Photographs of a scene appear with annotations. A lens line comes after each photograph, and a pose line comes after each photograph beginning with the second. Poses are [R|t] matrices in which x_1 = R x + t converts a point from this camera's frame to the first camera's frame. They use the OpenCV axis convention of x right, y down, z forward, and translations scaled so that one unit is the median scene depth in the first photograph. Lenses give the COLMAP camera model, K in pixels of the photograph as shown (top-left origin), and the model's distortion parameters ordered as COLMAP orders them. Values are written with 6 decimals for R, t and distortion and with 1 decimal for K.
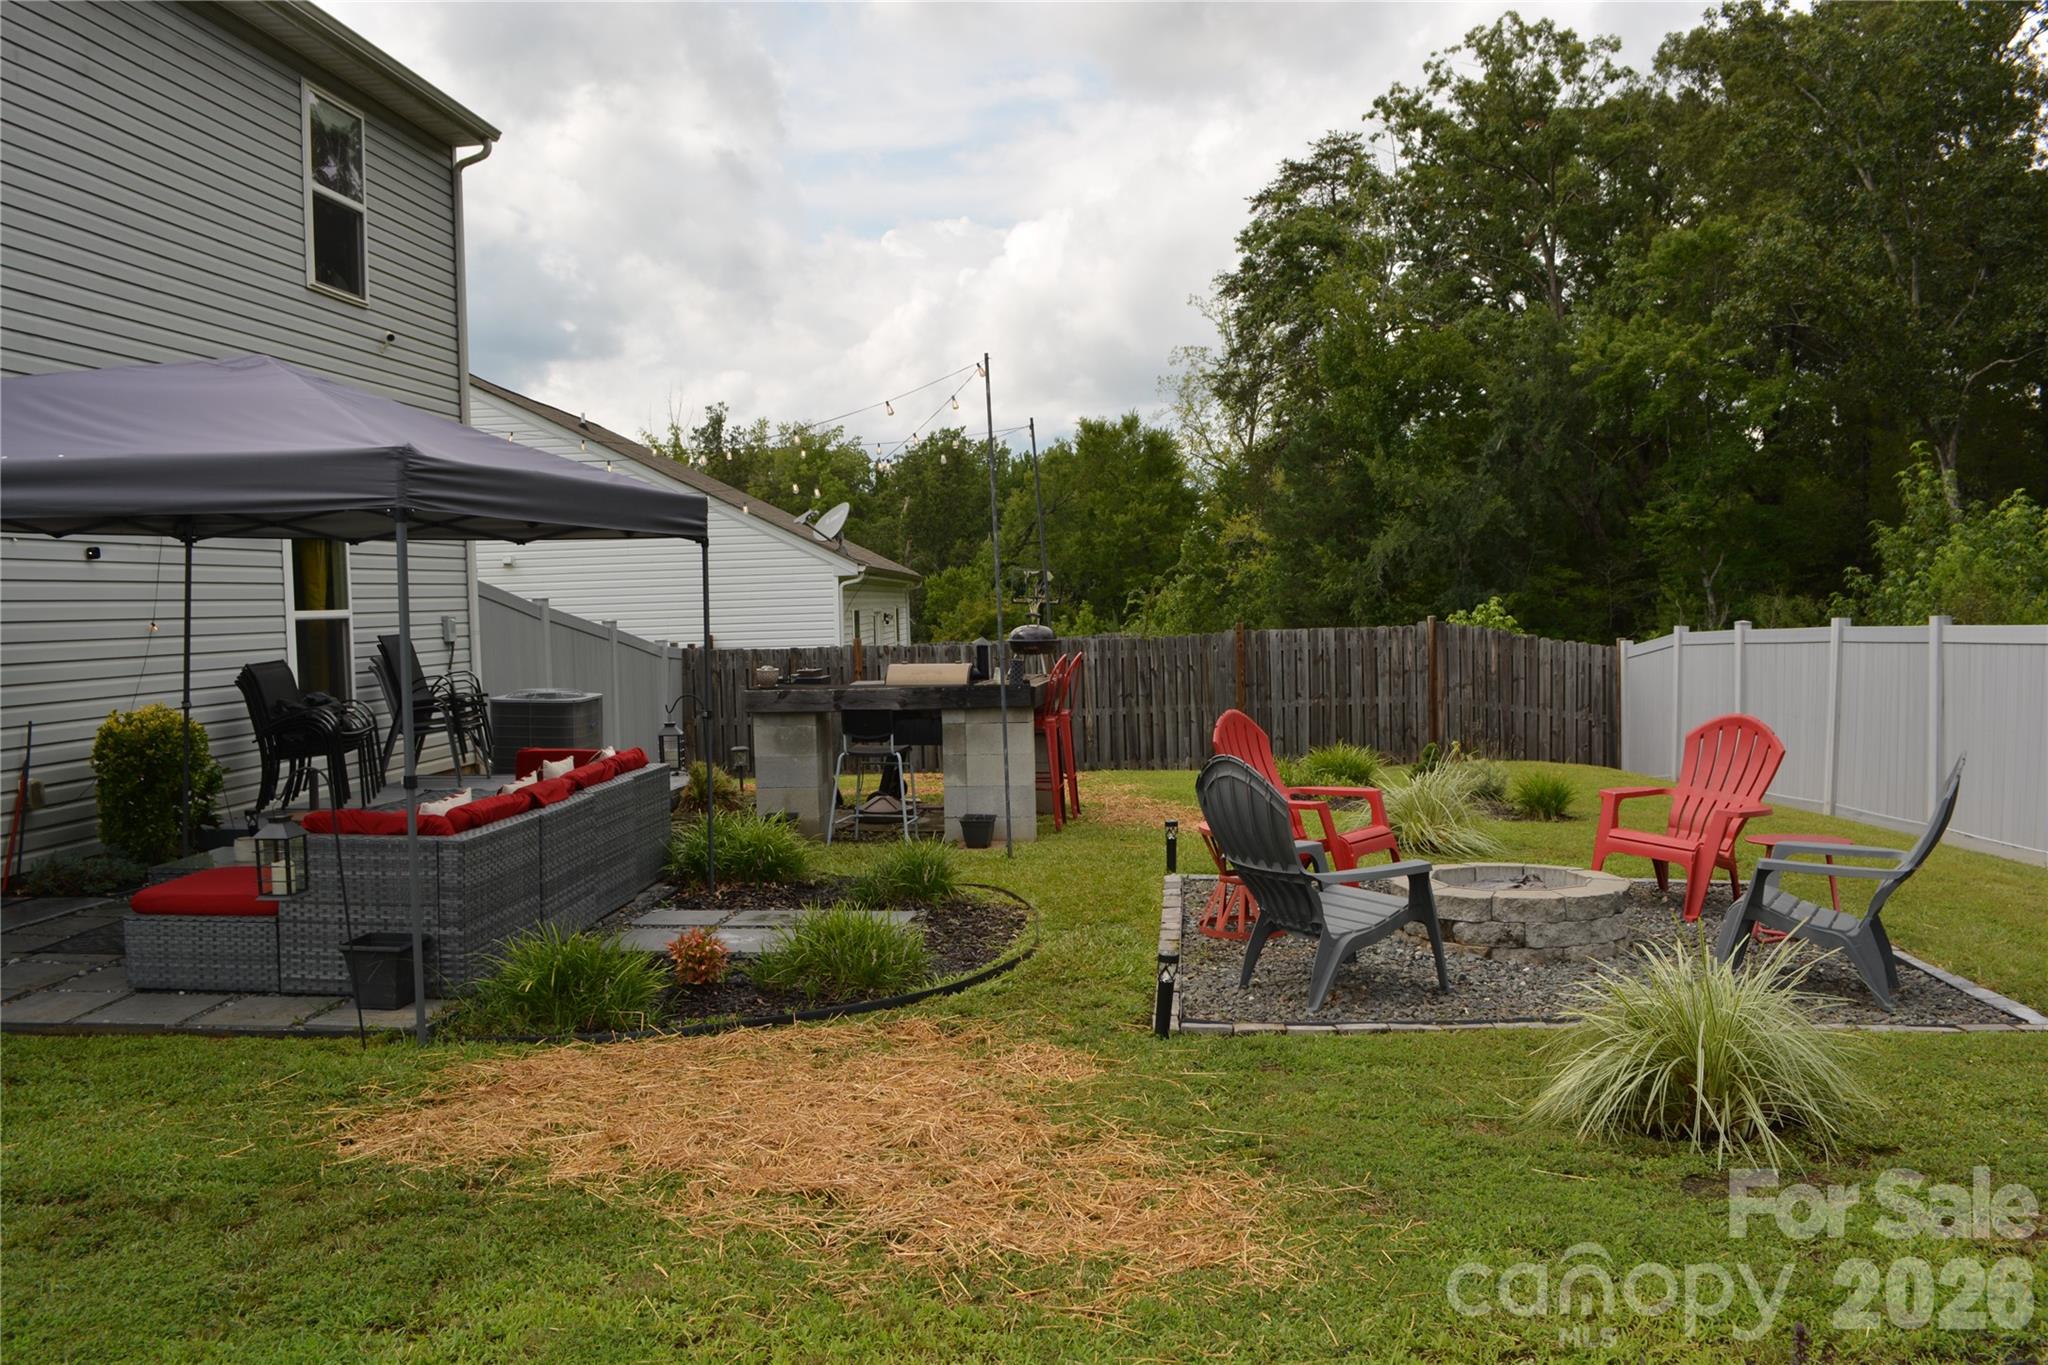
lens RADIAL K [[1610.4, 0, 1024.0], [0, 1610.4, 682.5], [0, 0, 1]] dist [-0.079063, 0.000165]
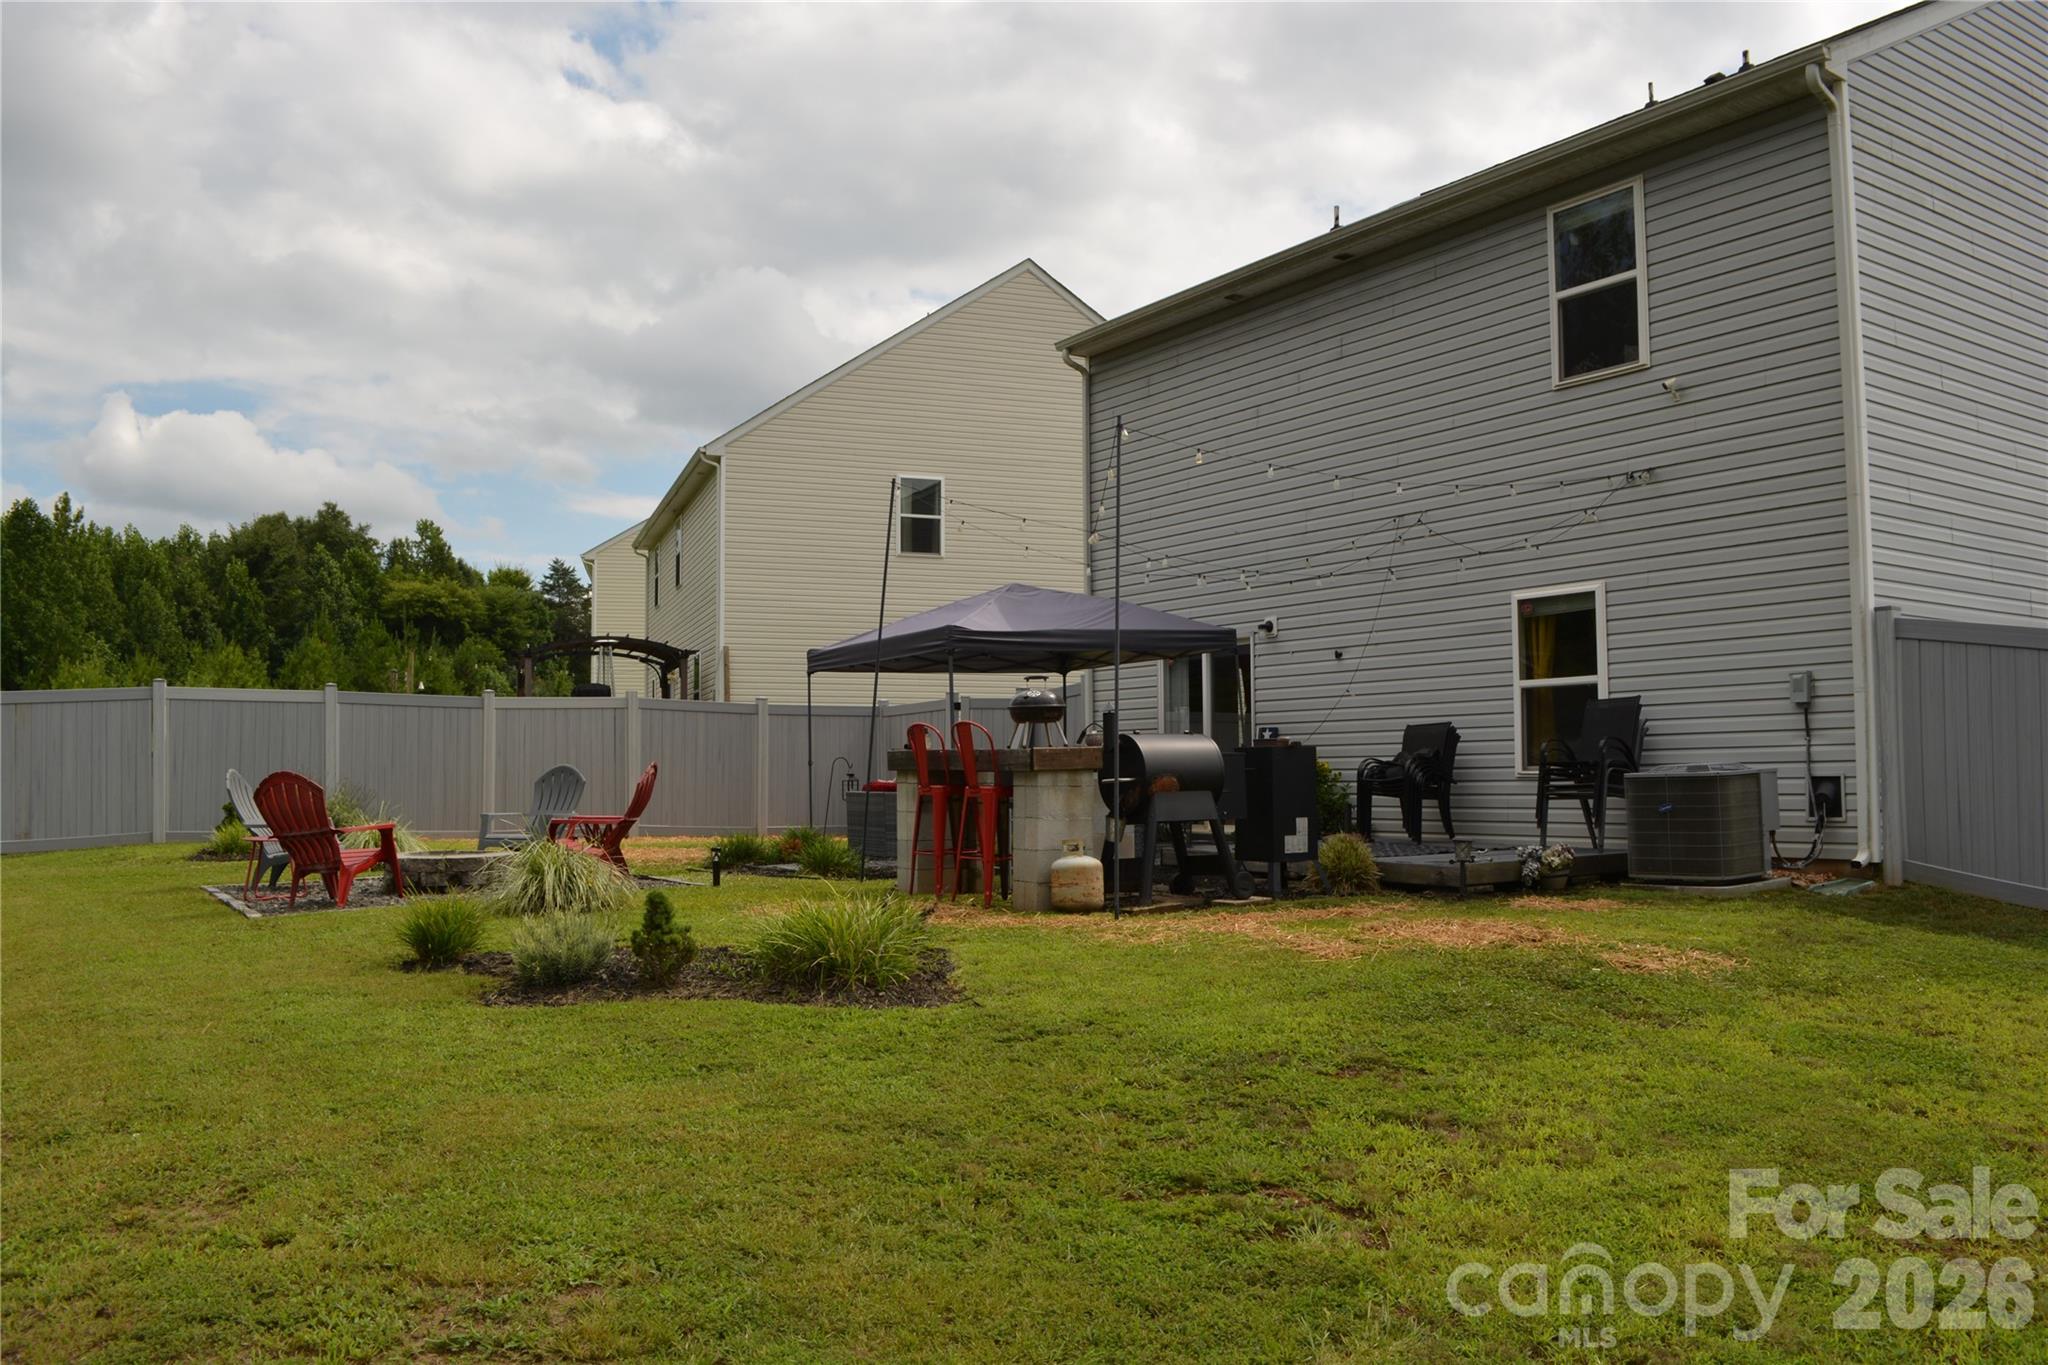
lens RADIAL K [[1610.4, 0, 1024.0], [0, 1610.4, 682.5], [0, 0, 1]] dist [-0.079063, 0.000165]
pose [[-0.772874, -0.014139, -0.634402, 0.553822], [-0.001571, 0.999791, -0.020369, -0.018666], [0.634557, -0.014747, -0.772735, 1.634287]]
